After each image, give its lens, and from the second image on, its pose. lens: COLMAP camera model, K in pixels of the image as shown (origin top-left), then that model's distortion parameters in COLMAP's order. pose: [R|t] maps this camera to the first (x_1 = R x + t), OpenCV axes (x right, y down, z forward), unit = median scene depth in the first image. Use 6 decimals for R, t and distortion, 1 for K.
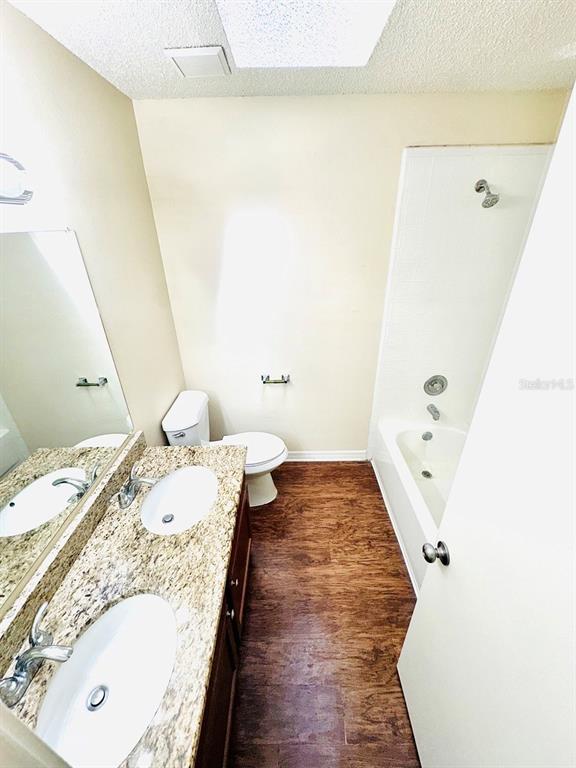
lens RADIAL K [[305.6, 0, 294.1], [0, 305.6, 385.5], [0, 0, 1]] dist [0.001038, -0.000211]
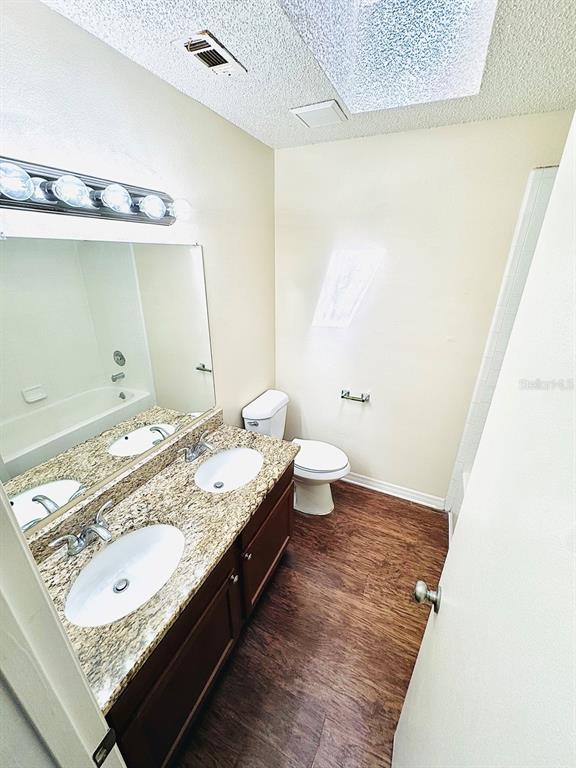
lens RADIAL K [[305.6, 0, 290.8], [0, 305.6, 384.8], [0, 0, 1]] dist [0.001038, -0.000211]
pose [[0.906646, 0.189117, -0.377131, 0.178168], [-0.219260, 0.974917, -0.038230, 0.039740], [0.360442, 0.117351, 0.925370, -0.024621]]
